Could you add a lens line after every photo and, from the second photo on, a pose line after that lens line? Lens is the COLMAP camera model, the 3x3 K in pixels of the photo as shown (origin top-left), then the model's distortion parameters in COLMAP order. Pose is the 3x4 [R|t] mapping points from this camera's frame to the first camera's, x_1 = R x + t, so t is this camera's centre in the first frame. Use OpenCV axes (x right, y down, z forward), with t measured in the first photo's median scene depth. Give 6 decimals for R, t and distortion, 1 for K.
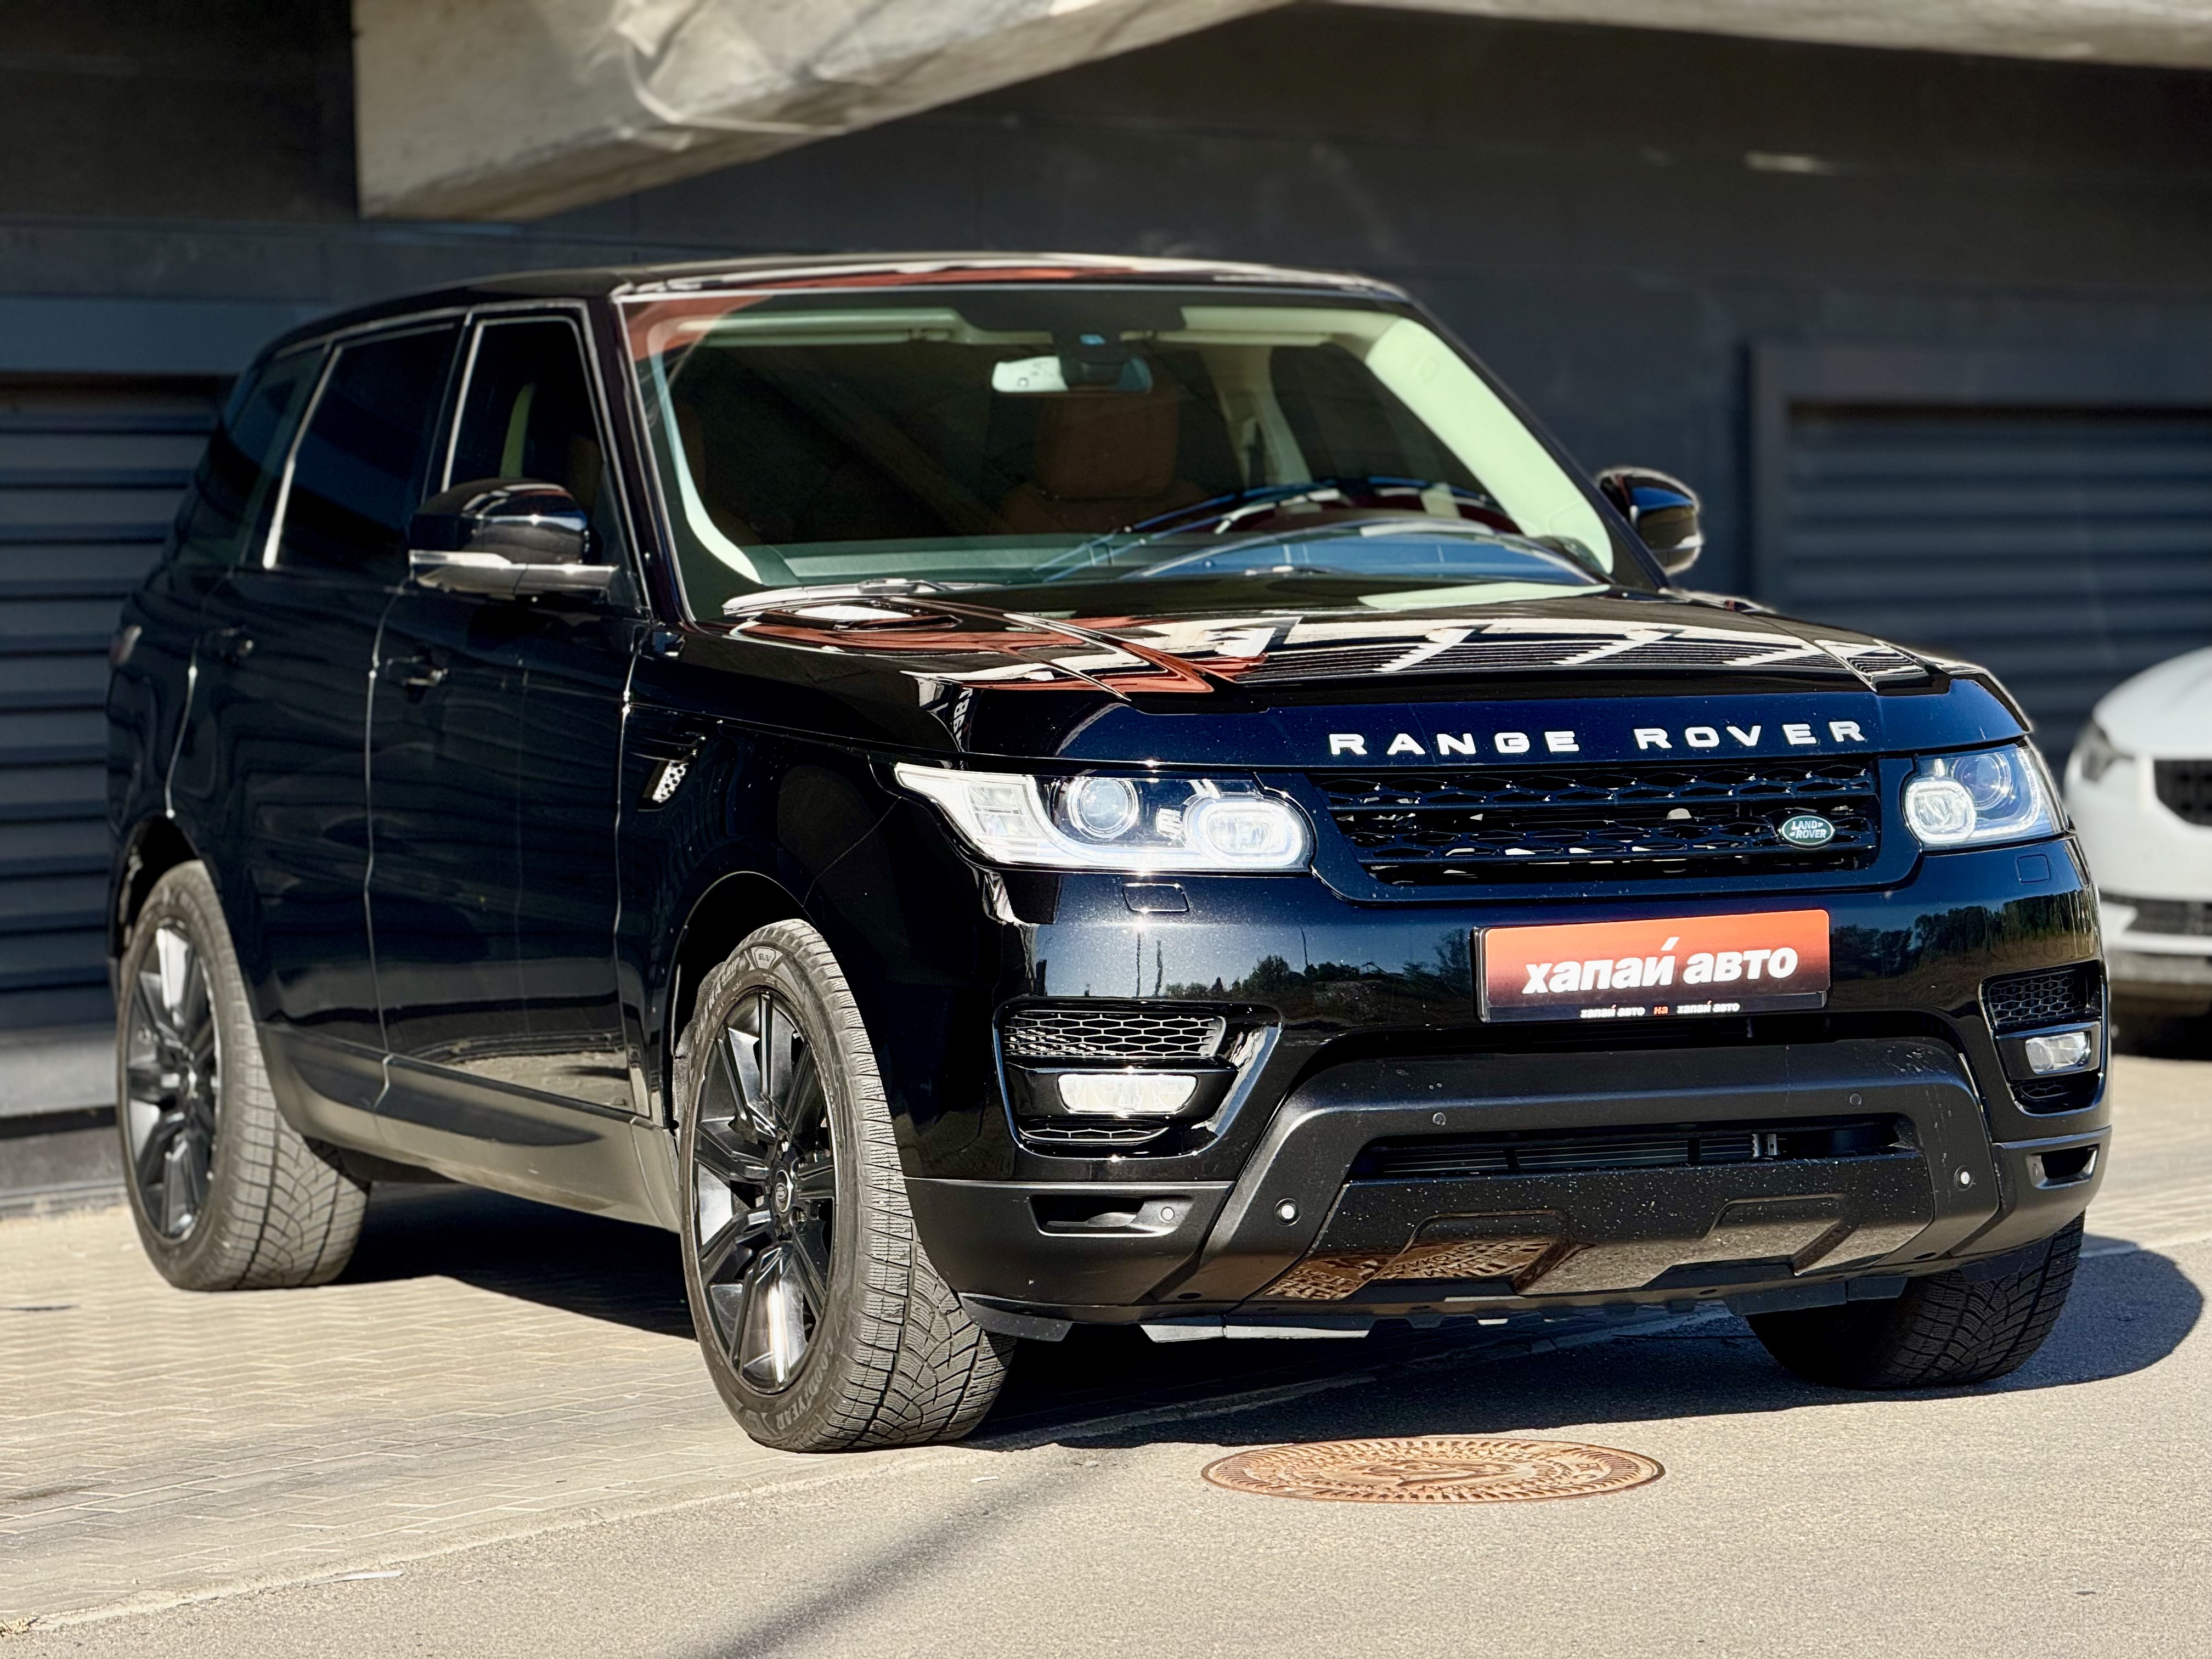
lens RADIAL K [[7657.5, 0, 1106.0], [0, 7657.5, 829.5], [0, 0, 1]] dist [0.151621, 1.177897]
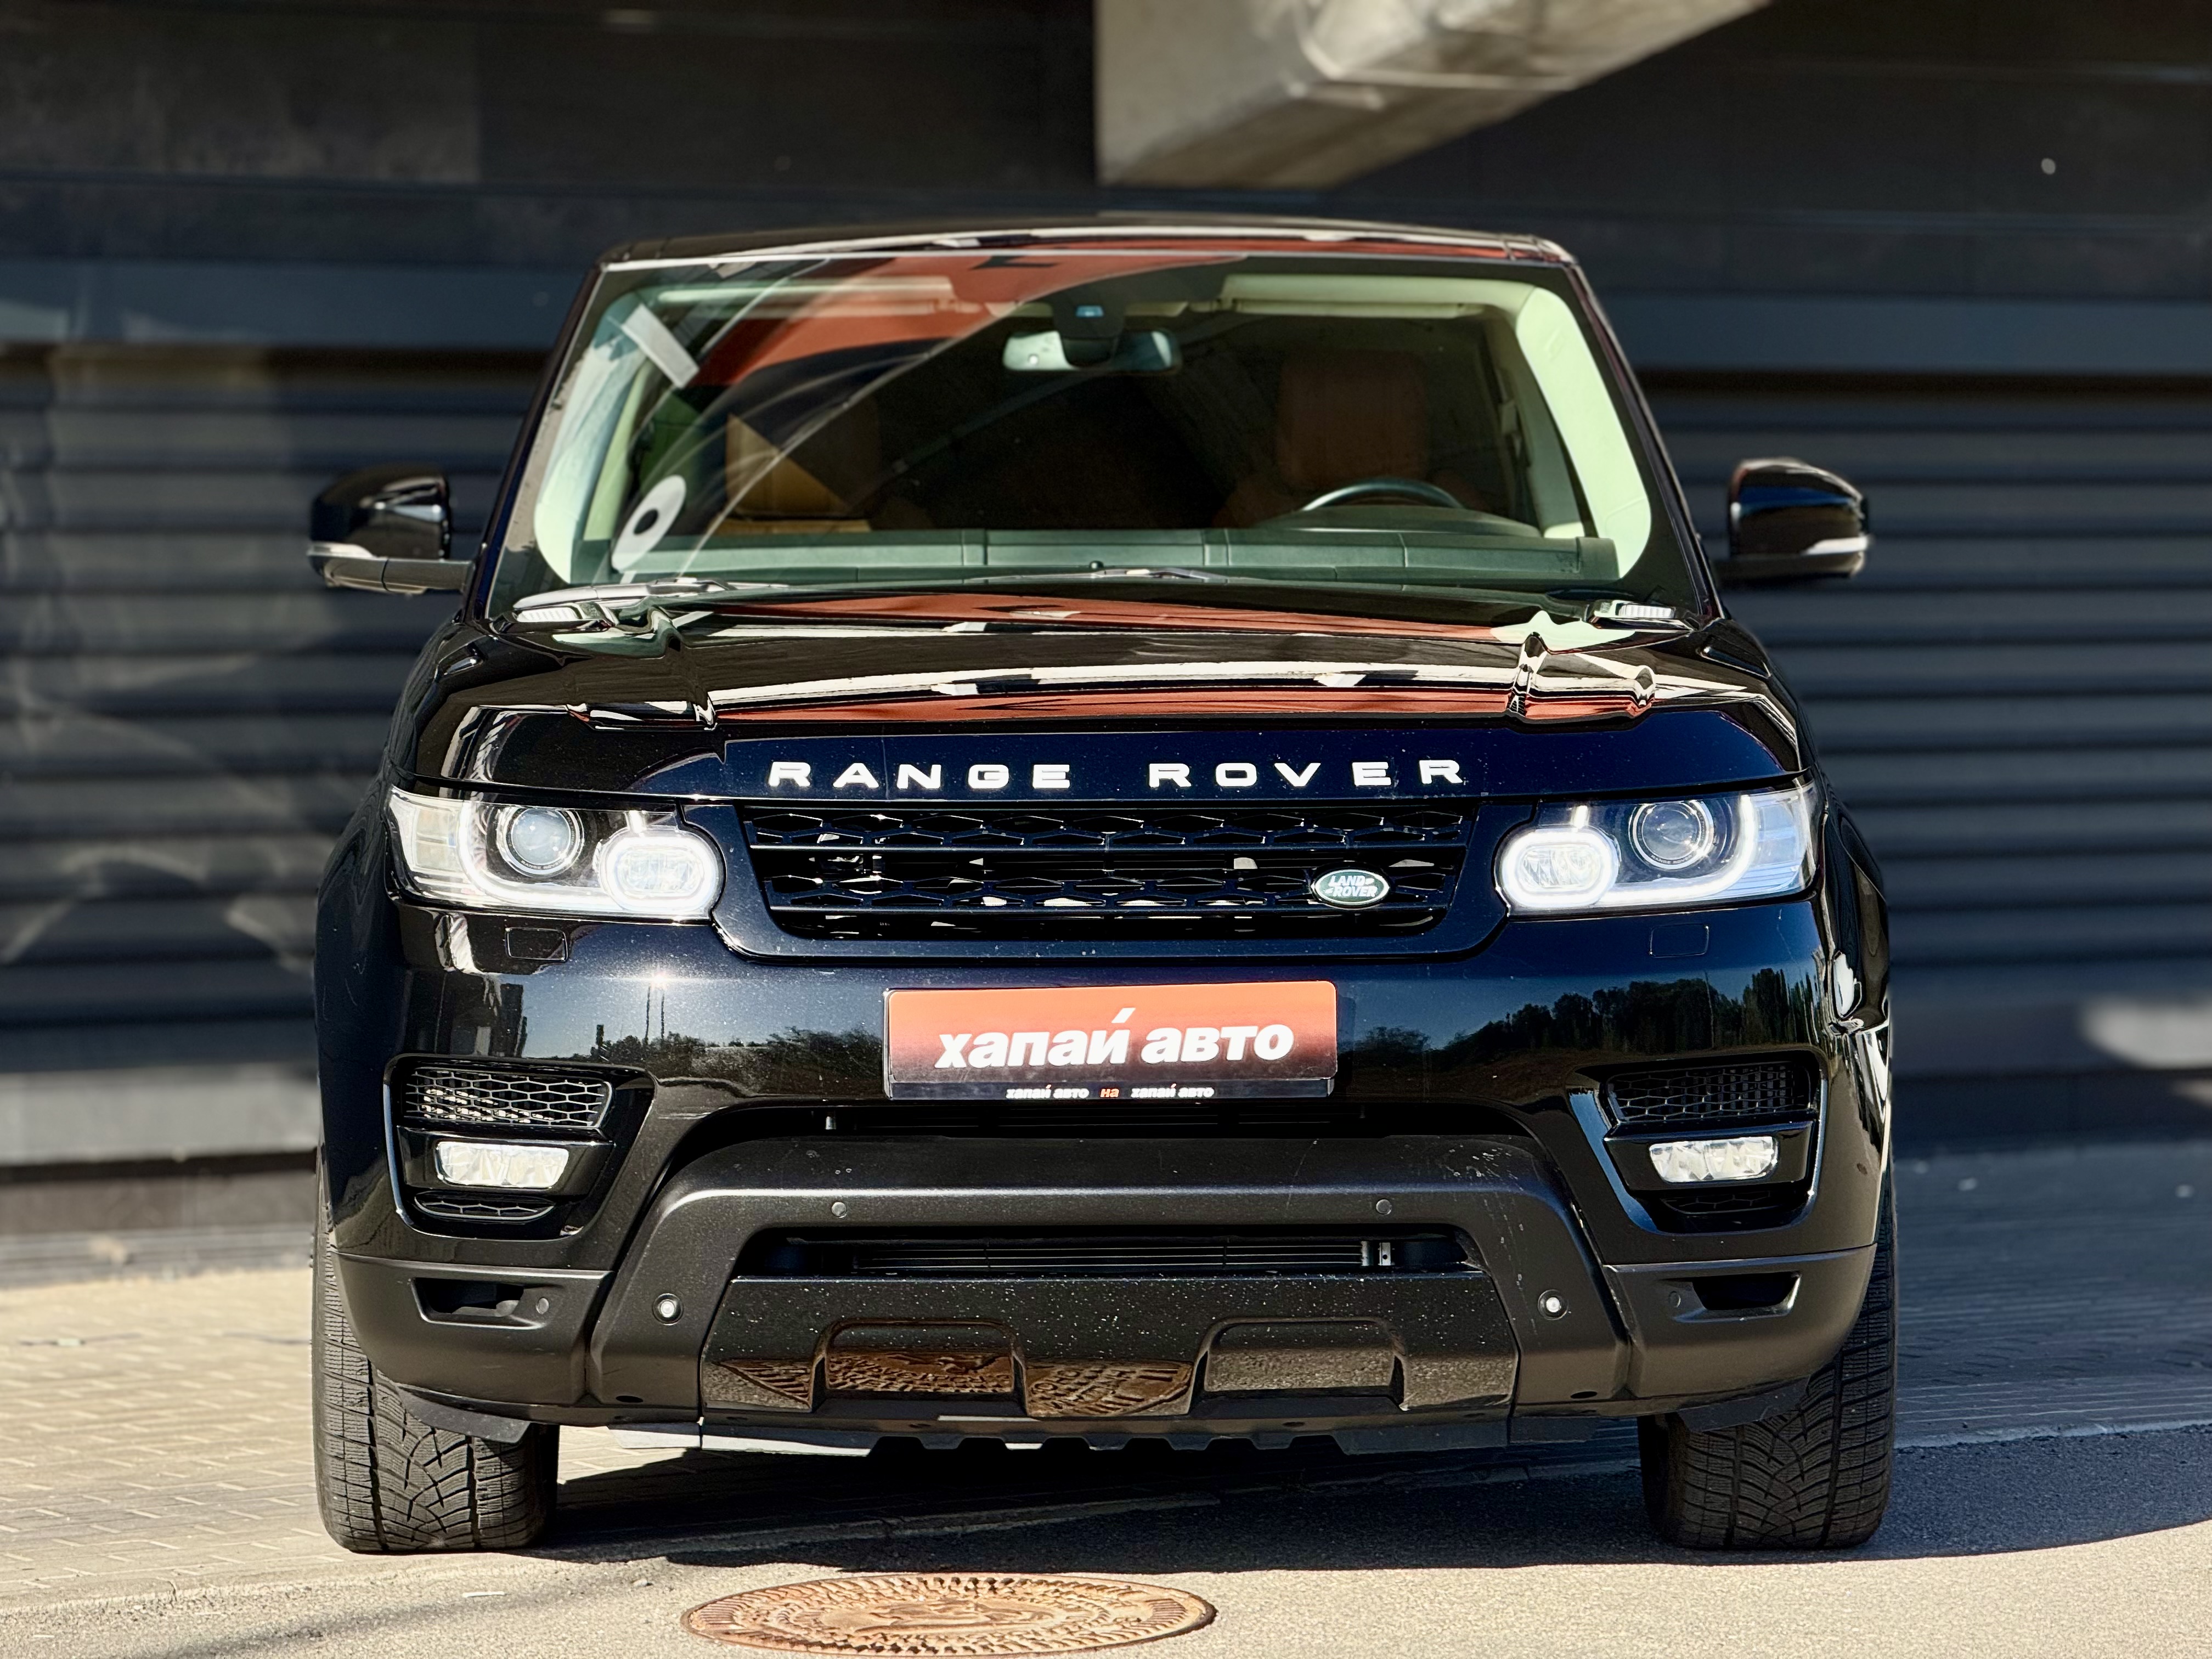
lens RADIAL K [[7742.0, 0, 1106.0], [0, 7742.0, 829.5], [0, 0, 1]] dist [0.334552, -2.790677]
pose [[0.926398, 0.024144, -0.375771, 0.393097], [-0.023681, 0.999702, 0.005852, -0.010791], [0.375800, 0.003477, 0.926694, 0.196163]]
